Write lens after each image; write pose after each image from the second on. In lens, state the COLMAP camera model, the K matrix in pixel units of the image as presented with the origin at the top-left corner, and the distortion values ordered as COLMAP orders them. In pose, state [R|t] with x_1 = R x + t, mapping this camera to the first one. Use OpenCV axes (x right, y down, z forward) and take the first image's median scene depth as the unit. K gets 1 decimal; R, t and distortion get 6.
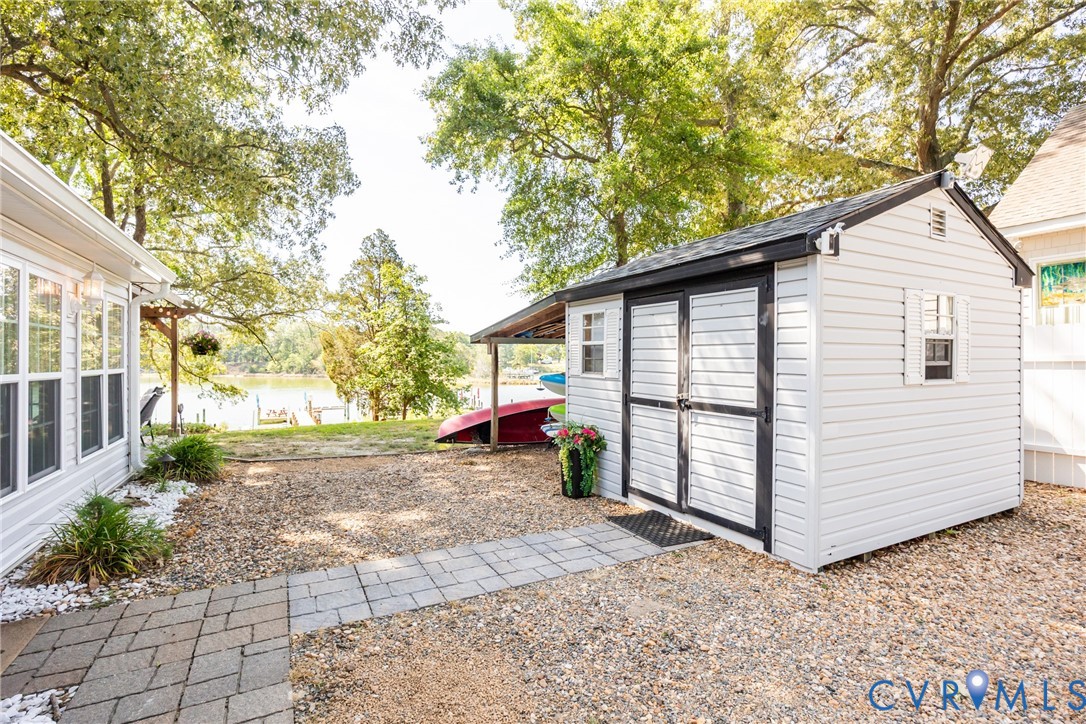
lens RADIAL K [[509.1, 0, 542.5], [0, 509.1, 358.7], [0, 0, 1]] dist [0.001315, 0.000163]
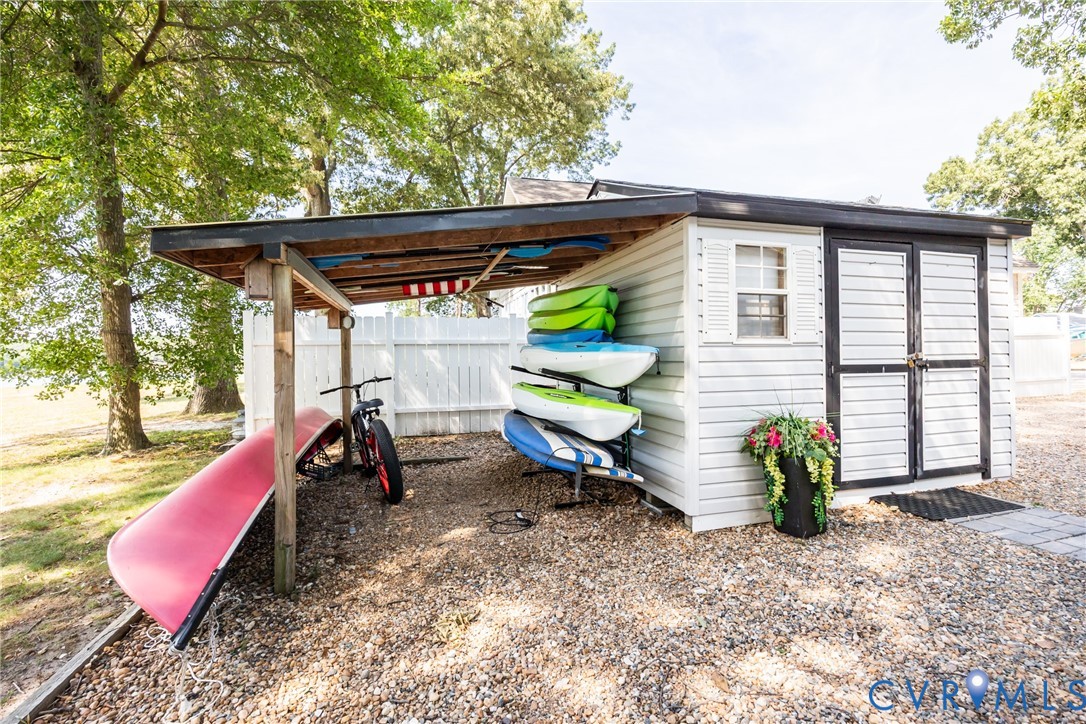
lens RADIAL K [[489.3, 0, 546.7], [0, 489.3, 352.2], [0, 0, 1]] dist [-0.002835, -0.000211]
pose [[0.198976, -0.003144, 0.979999, -0.758474], [0.015671, 0.999877, 0.000026, 0.057196], [-0.979879, 0.015353, 0.199001, 1.529487]]
